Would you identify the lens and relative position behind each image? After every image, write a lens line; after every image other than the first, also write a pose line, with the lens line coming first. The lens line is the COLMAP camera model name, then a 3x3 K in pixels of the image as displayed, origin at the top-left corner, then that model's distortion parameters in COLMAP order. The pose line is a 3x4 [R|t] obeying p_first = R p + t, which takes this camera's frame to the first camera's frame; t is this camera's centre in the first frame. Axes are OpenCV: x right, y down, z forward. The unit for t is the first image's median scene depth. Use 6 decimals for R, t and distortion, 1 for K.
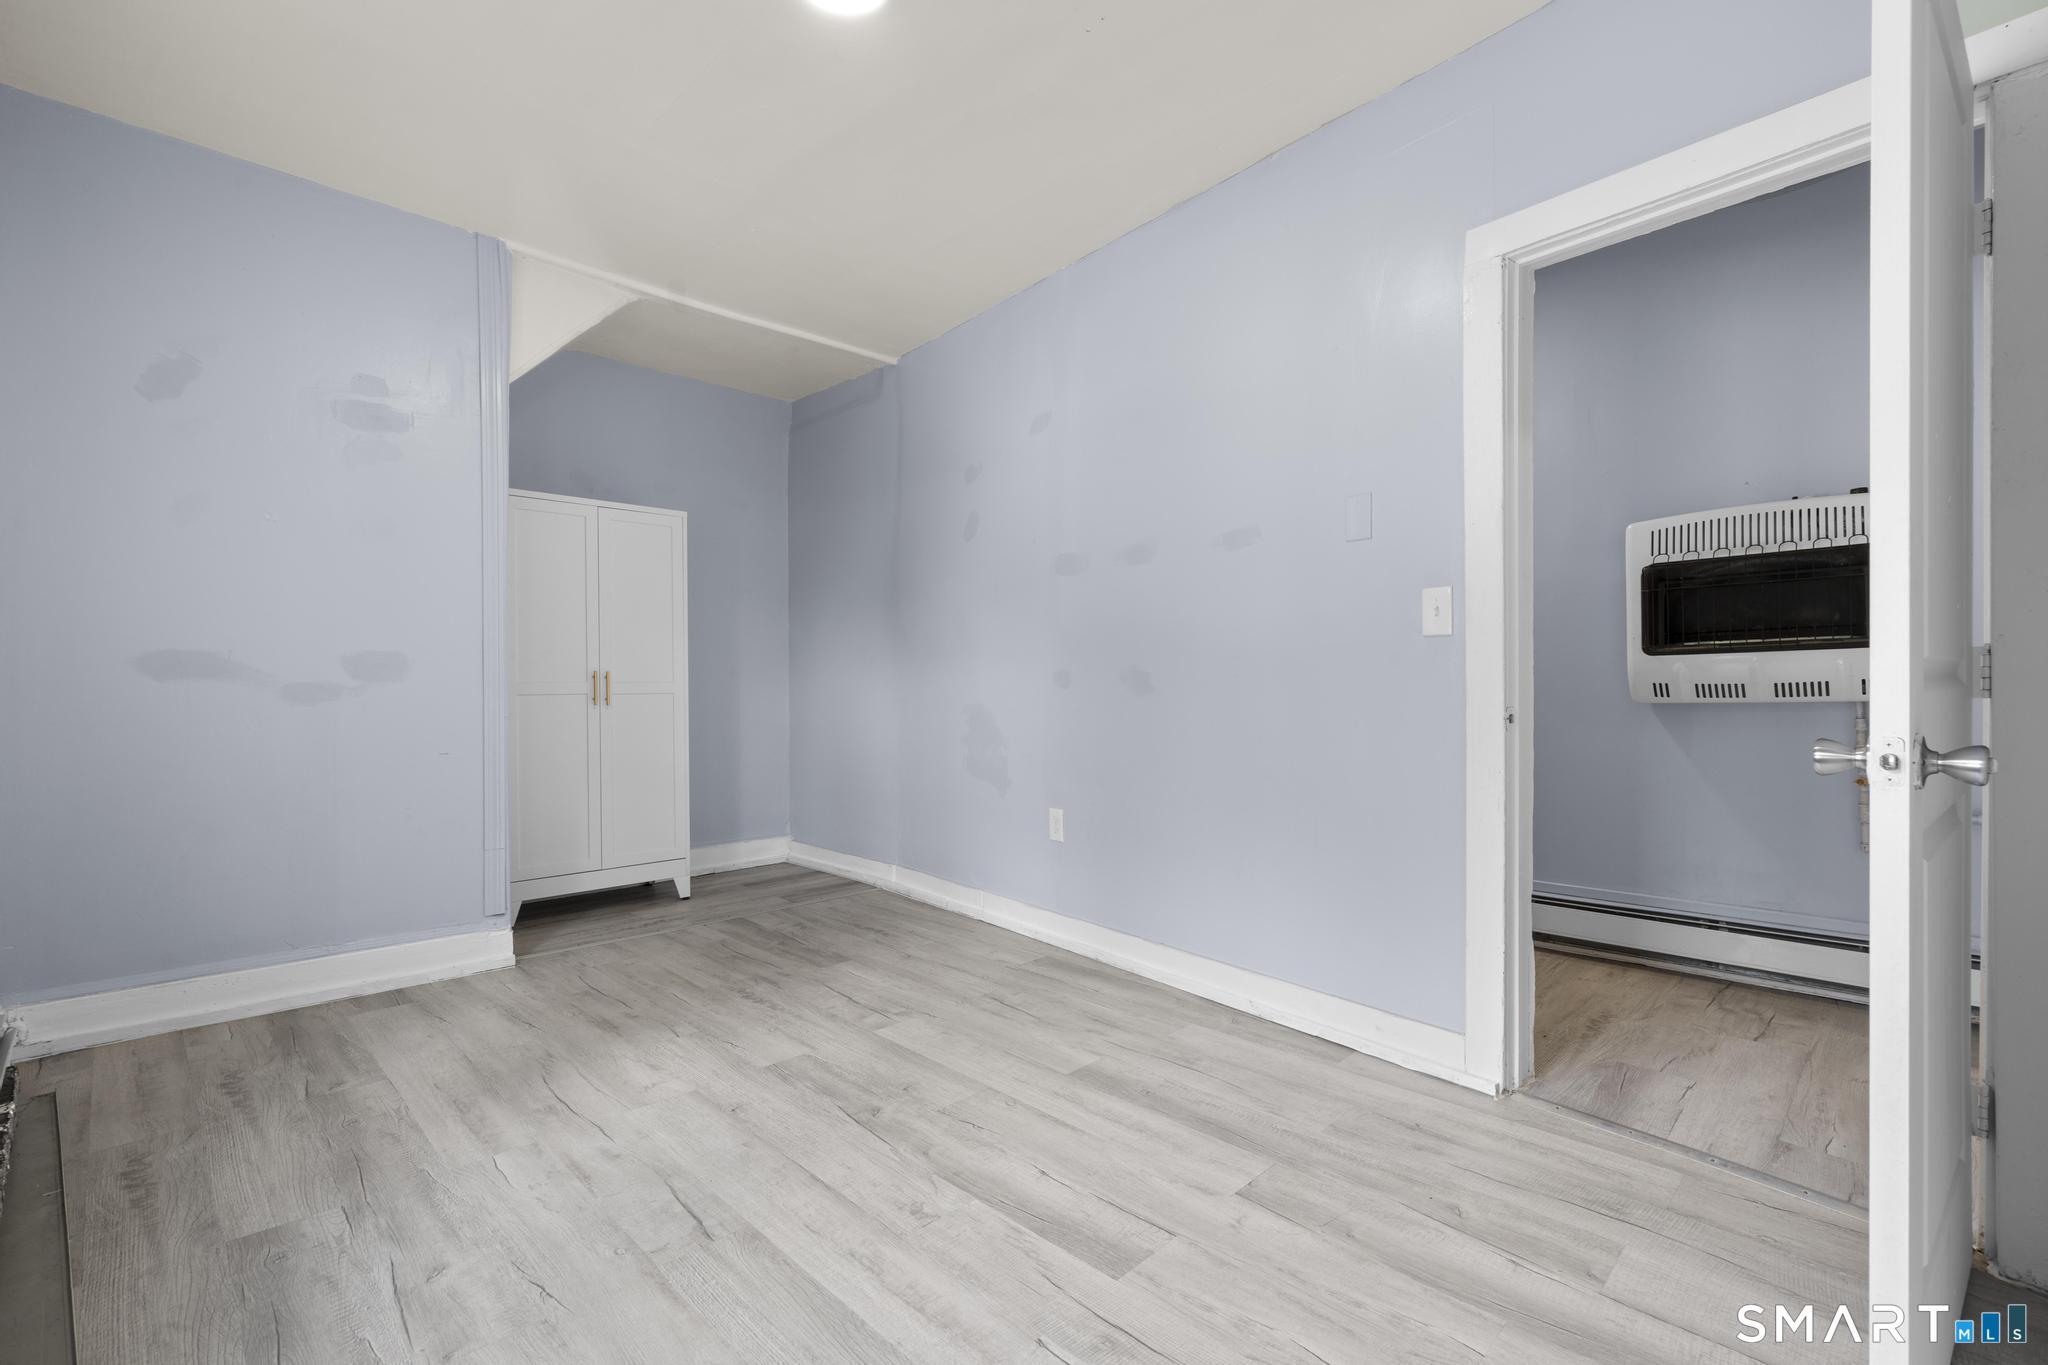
lens RADIAL K [[915.5, 0, 1034.1], [0, 915.5, 682.9], [0, 0, 1]] dist [-0.010856, 0.004380]
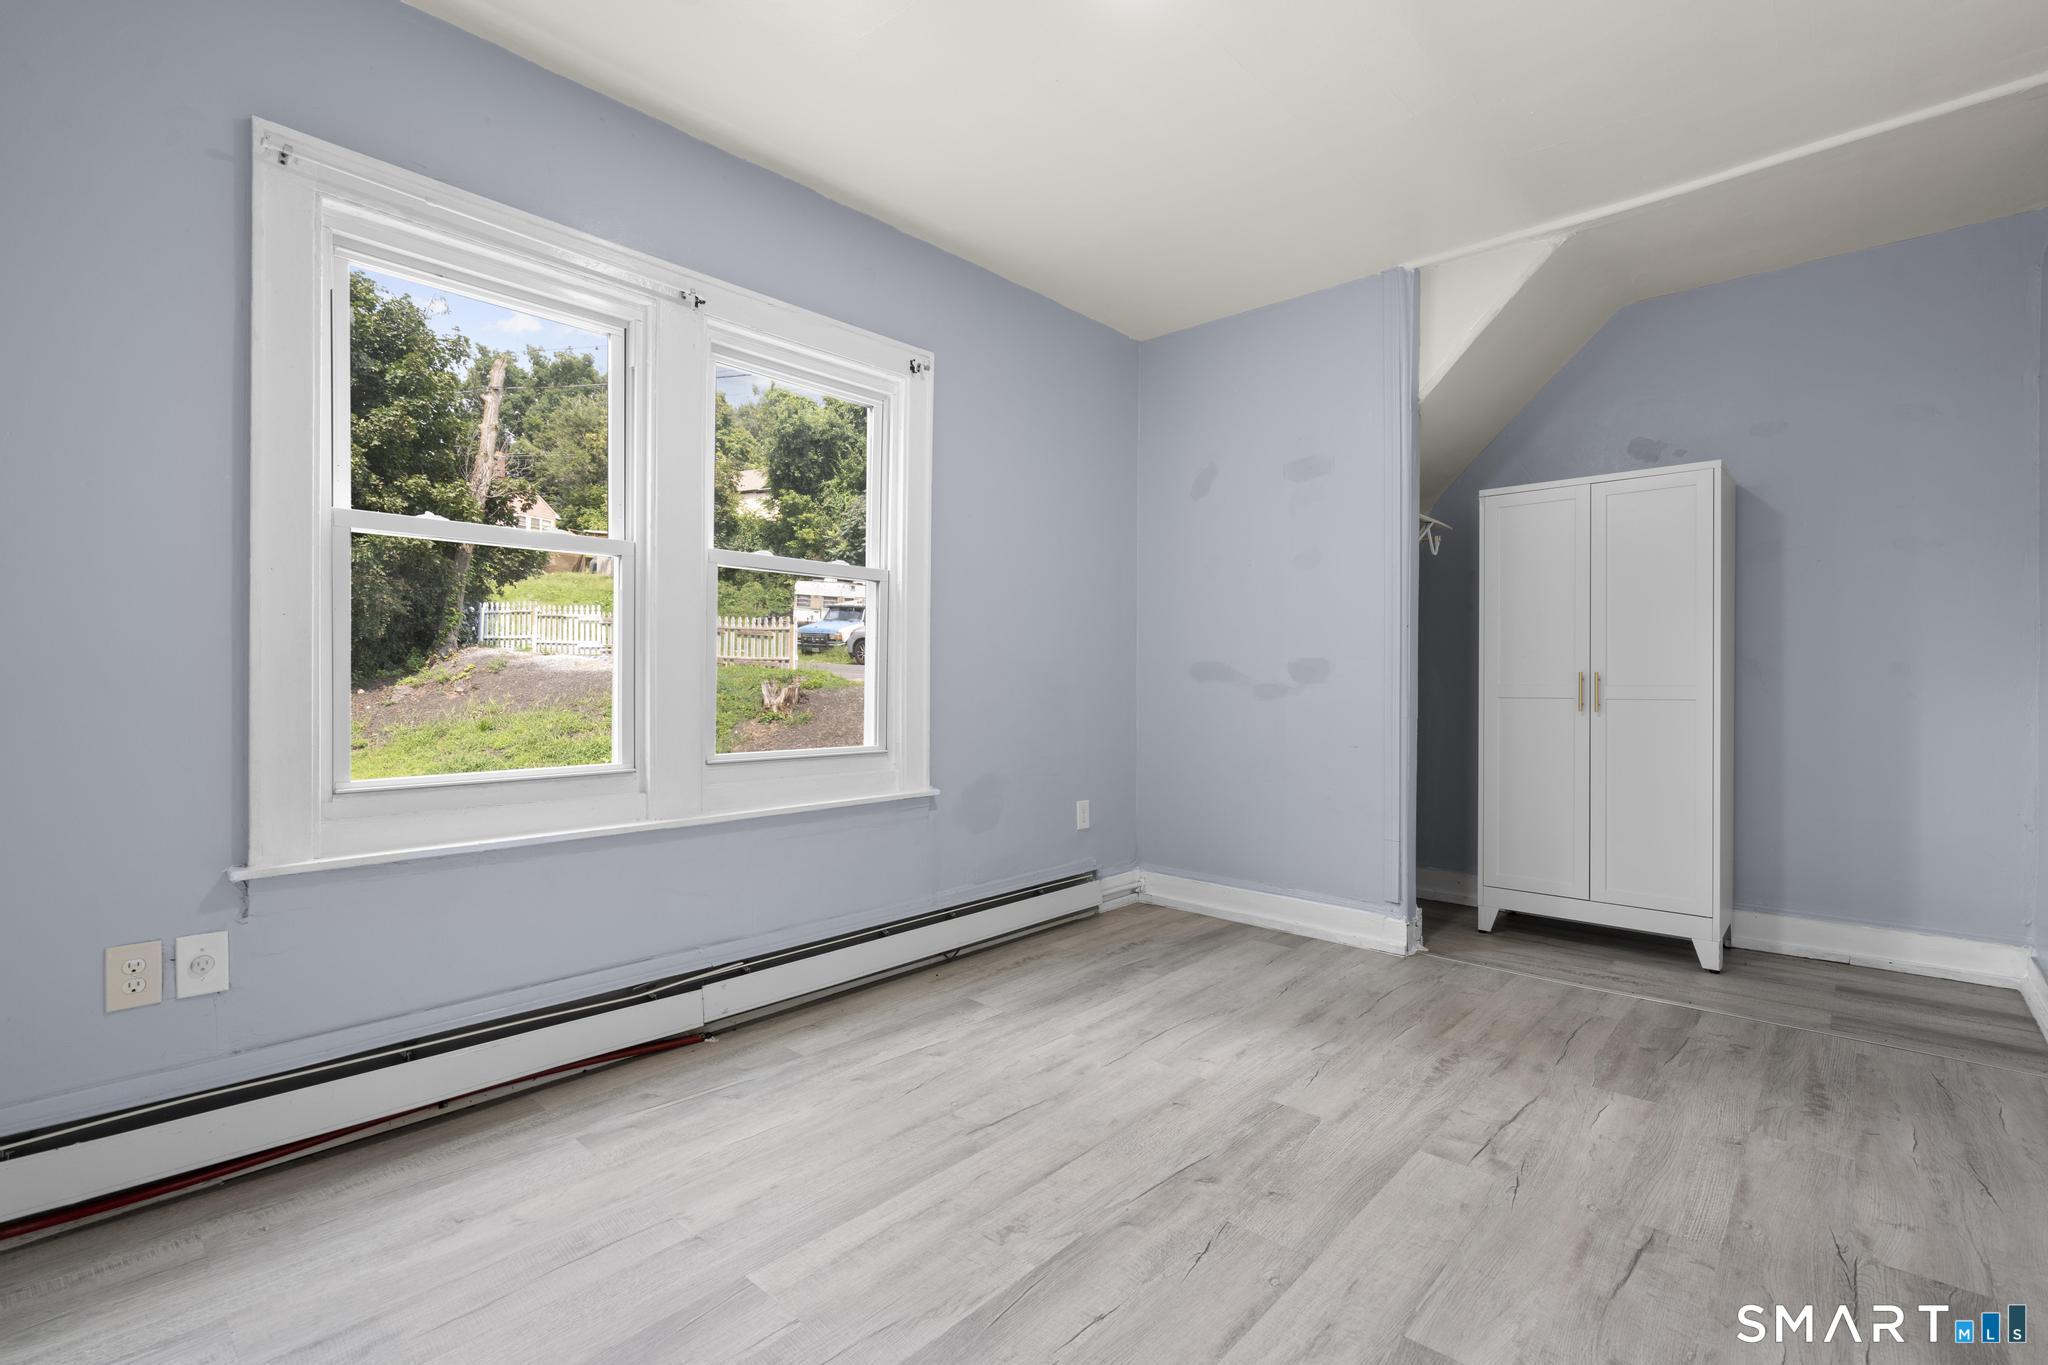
lens RADIAL K [[915.5, 0, 1034.1], [0, 915.5, 682.9], [0, 0, 1]] dist [-0.010856, 0.004380]
pose [[0.045842, 0.001685, -0.998947, 0.642532], [-0.005061, 0.999986, 0.001454, -0.002099], [0.998936, 0.004989, 0.045850, 0.748299]]
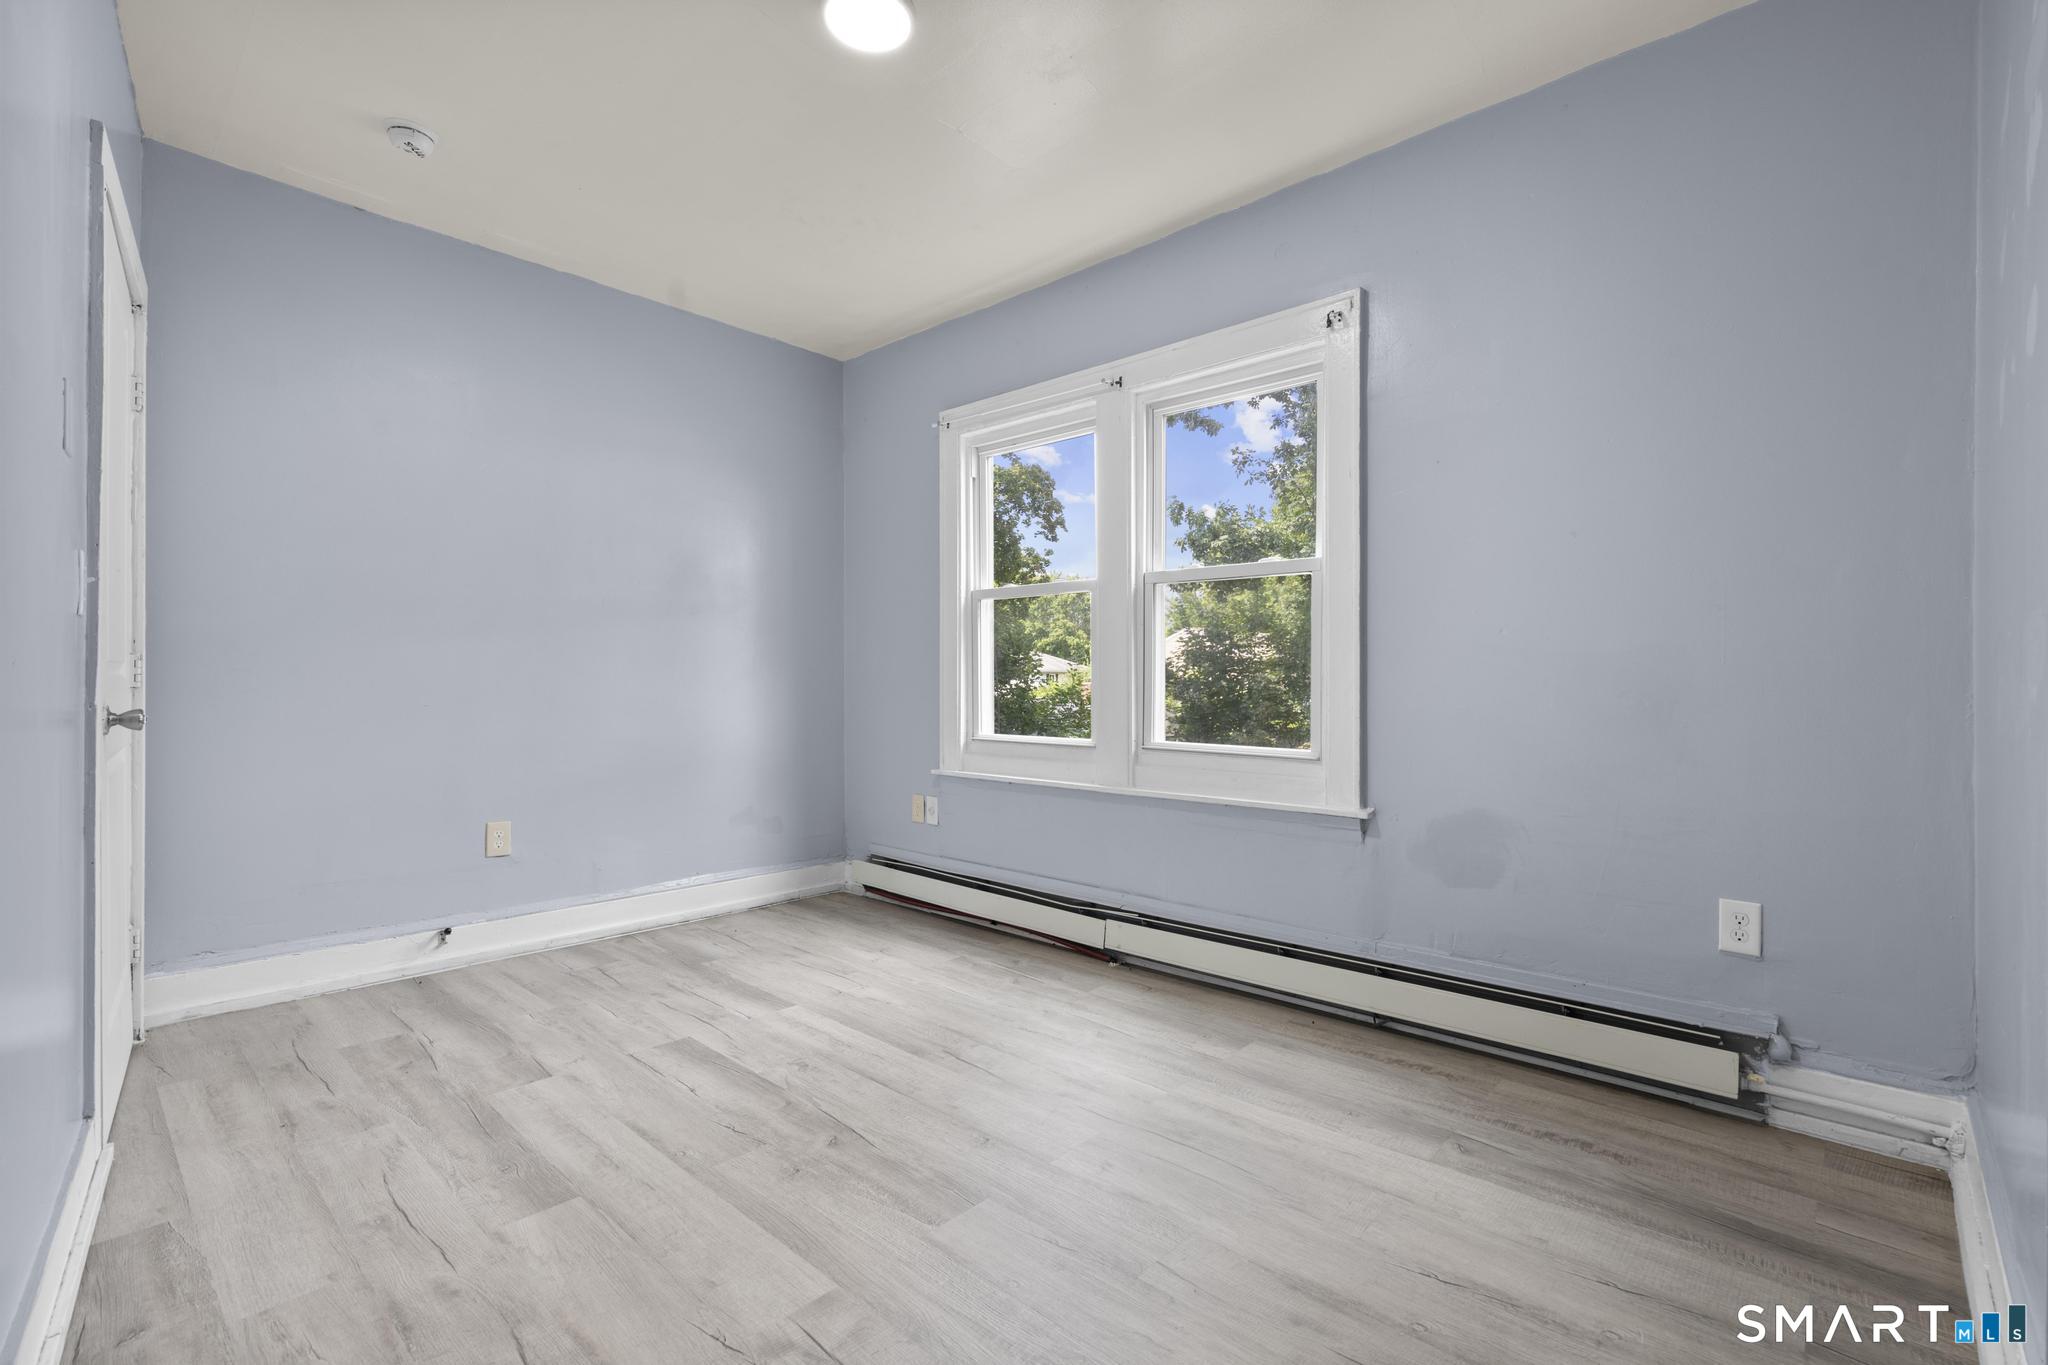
lens RADIAL K [[915.5, 0, 1034.1], [0, 915.5, 682.9], [0, 0, 1]] dist [-0.010856, 0.004380]
pose [[-0.999147, -0.003357, -0.041169, -0.318162], [-0.003492, 0.999989, 0.003214, -0.001183], [0.041158, 0.003355, -0.999147, 1.823308]]
